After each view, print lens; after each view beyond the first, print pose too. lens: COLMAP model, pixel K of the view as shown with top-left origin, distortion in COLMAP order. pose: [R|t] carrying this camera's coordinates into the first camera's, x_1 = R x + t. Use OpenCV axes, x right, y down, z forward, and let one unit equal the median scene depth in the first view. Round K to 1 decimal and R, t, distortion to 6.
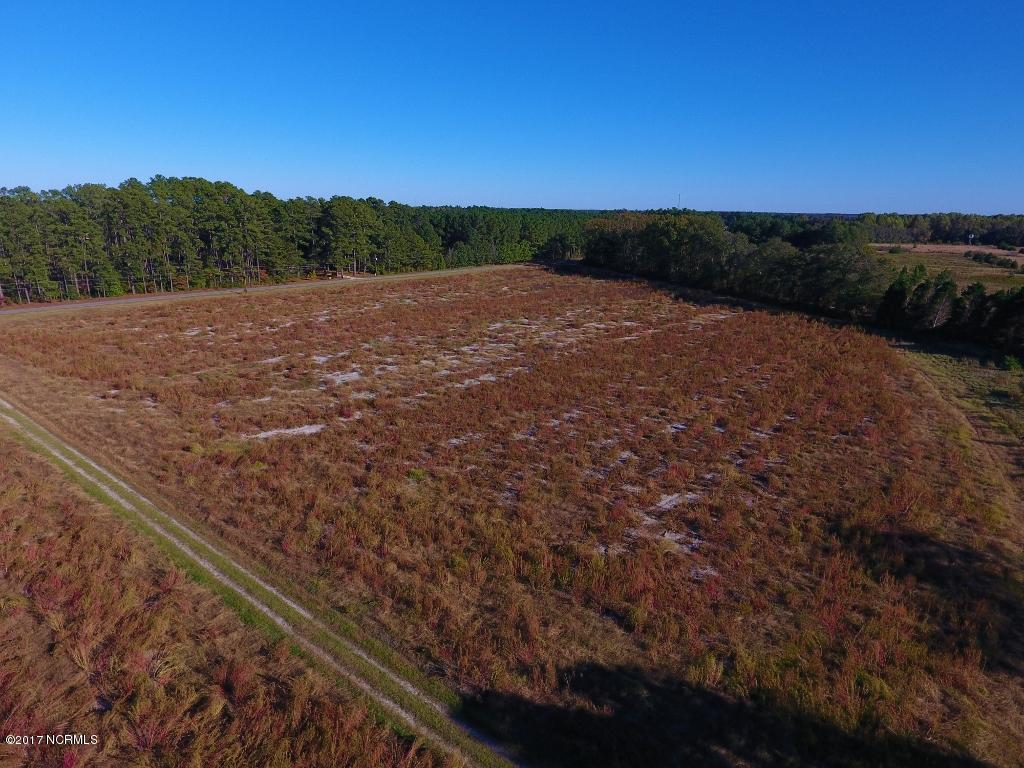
lens RADIAL K [[593.6, 0, 515.7], [0, 593.6, 386.8], [0, 0, 1]] dist [0.000325, -0.000689]
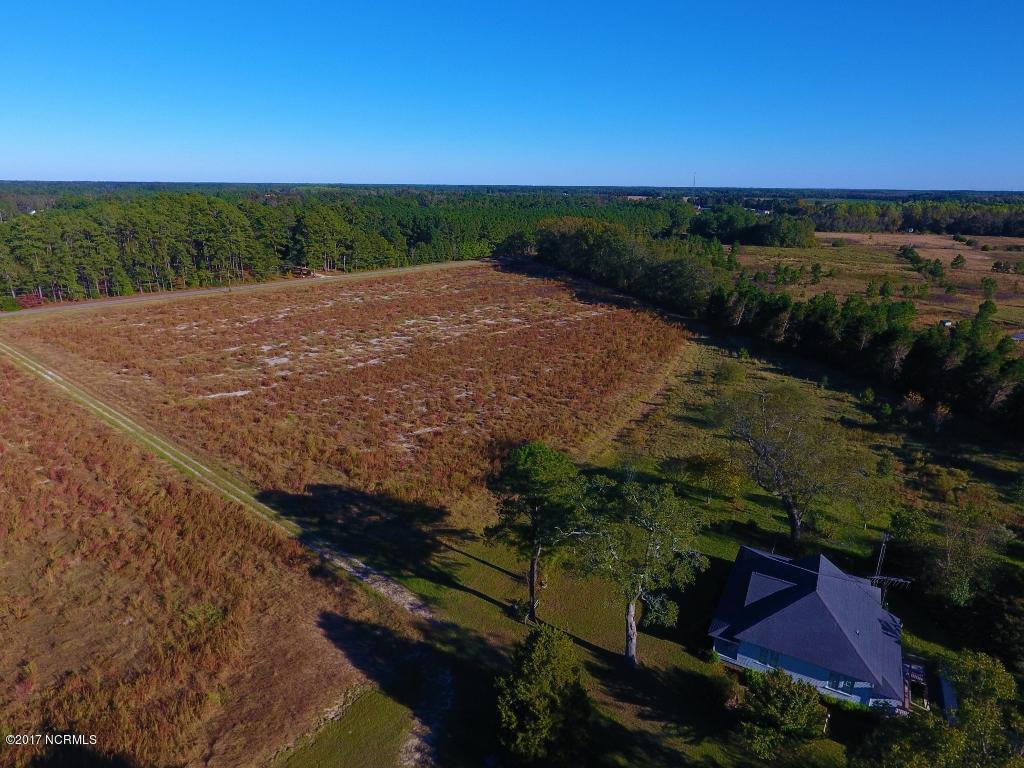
lens RADIAL K [[593.6, 0, 510.1], [0, 593.6, 382.6], [0, 0, 1]] dist [0.000325, -0.000689]
pose [[0.999666, 0.005582, -0.025235, 0.258925], [-0.004963, 0.999687, 0.024525, -0.001136], [0.025364, -0.024391, 0.999381, -0.369420]]
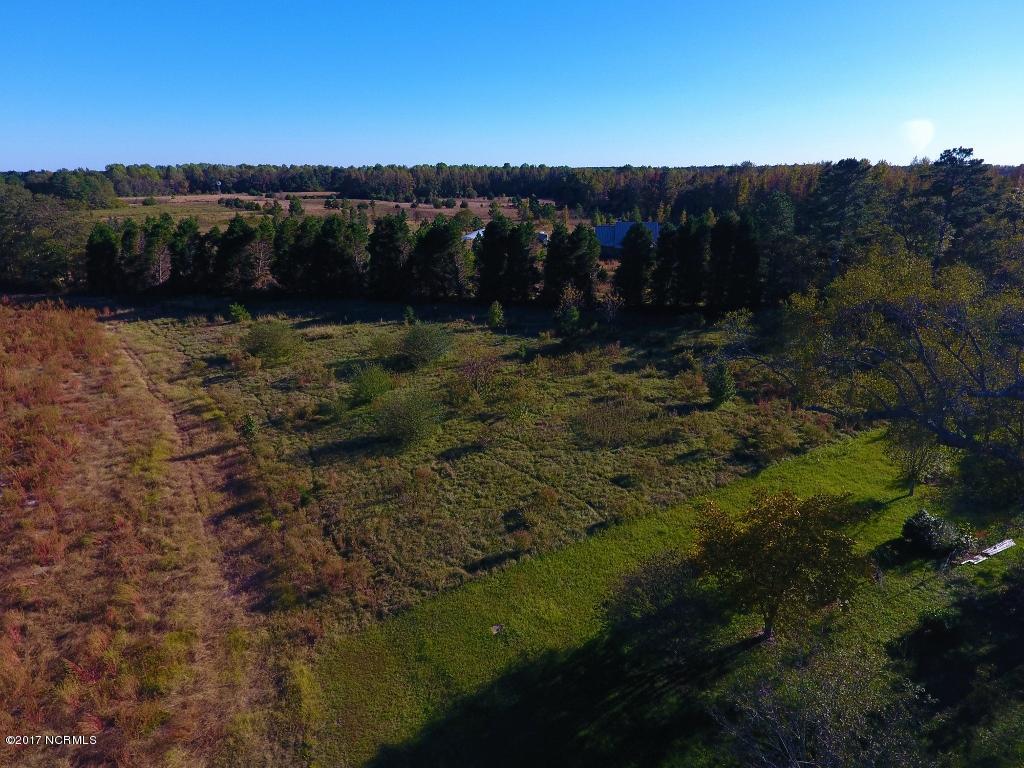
lens RADIAL K [[593.6, 0, 513.6], [0, 593.6, 383.4], [0, 0, 1]] dist [0.000325, -0.000689]
pose [[0.497888, -0.308007, 0.810703, 0.280062], [0.261409, 0.944629, 0.198347, -0.009336], [-0.826906, 0.113170, 0.550835, 0.212612]]
